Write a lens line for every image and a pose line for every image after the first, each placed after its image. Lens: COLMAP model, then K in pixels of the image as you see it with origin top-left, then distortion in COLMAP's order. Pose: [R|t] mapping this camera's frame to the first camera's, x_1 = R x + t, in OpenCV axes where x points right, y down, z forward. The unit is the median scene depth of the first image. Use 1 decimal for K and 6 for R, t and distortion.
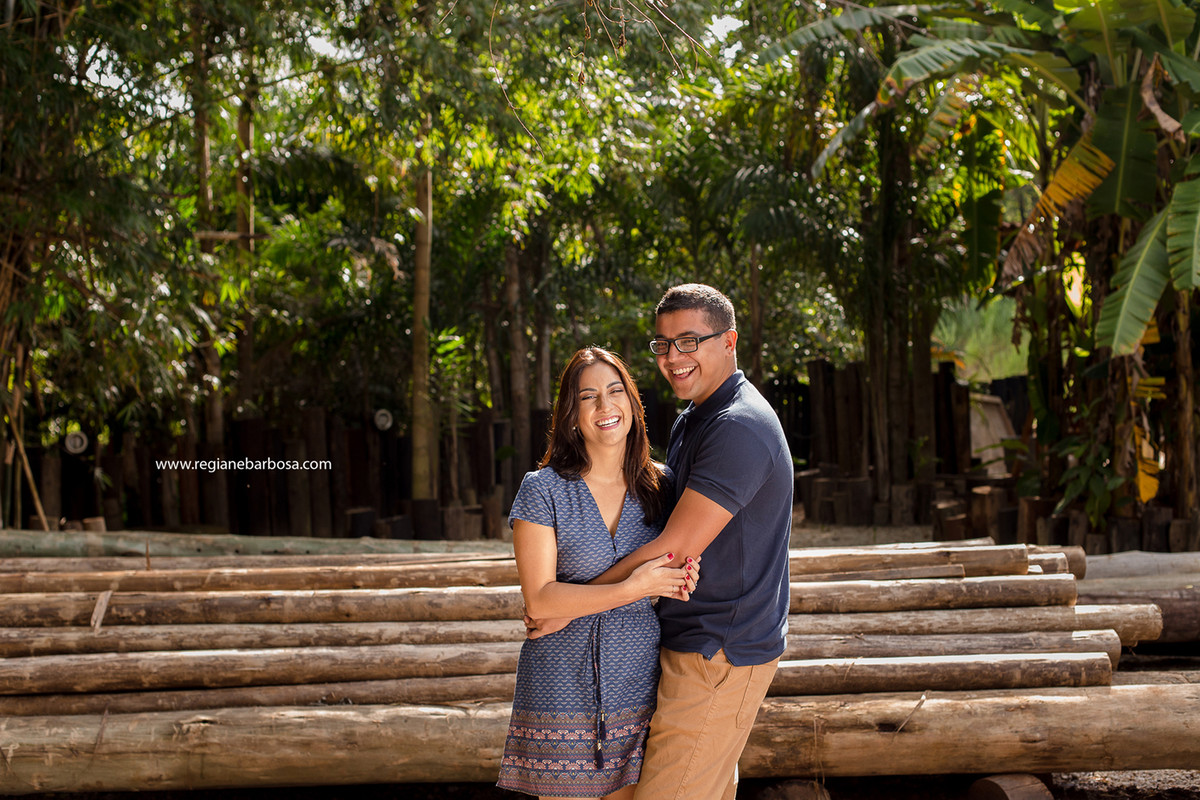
lens RADIAL K [[1746.4, 0, 600.0], [0, 1746.4, 400.0], [0, 0, 1]] dist [-0.037401, -0.070569]
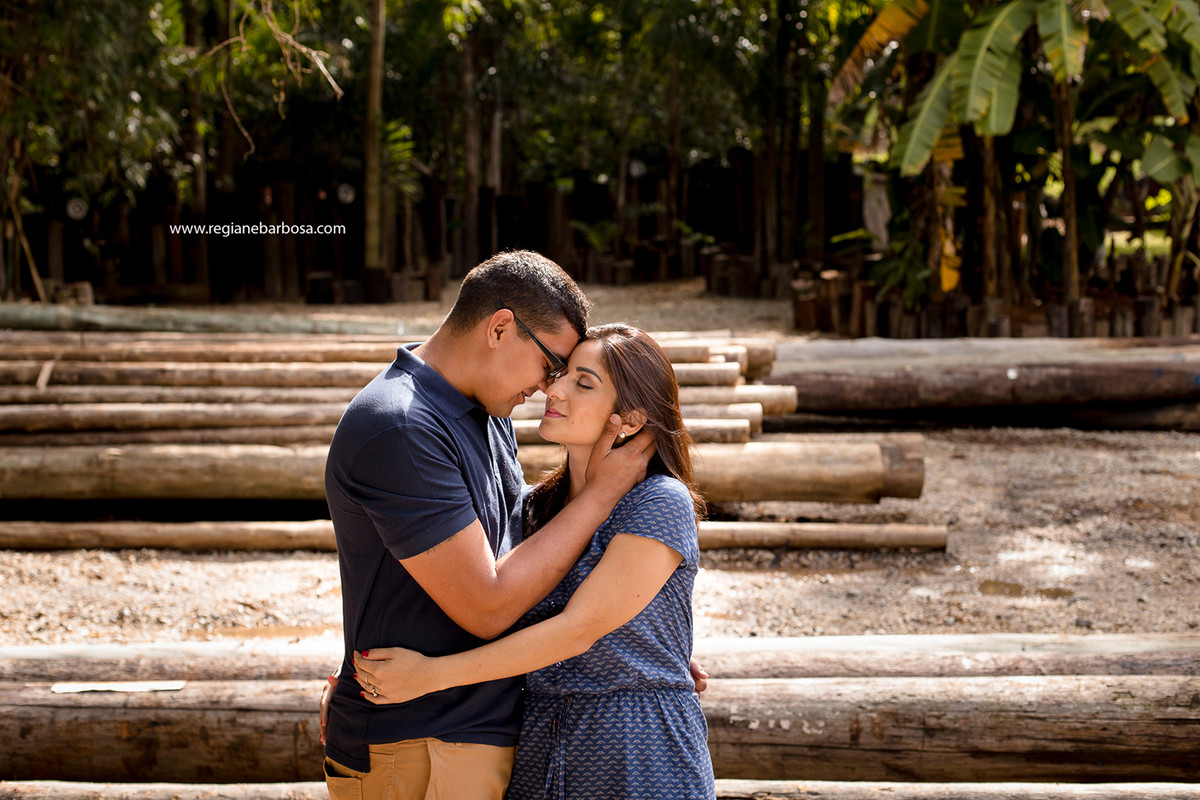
lens RADIAL K [[1686.2, 0, 600.8], [0, 1686.2, 336.1], [0, 0, 1]] dist [0.014000, 0.018561]
pose [[0.999722, 0.022608, -0.006722, 0.172583], [-0.021730, 0.993669, 0.110225, -0.071545], [0.009172, -0.110048, 0.993884, -0.356506]]
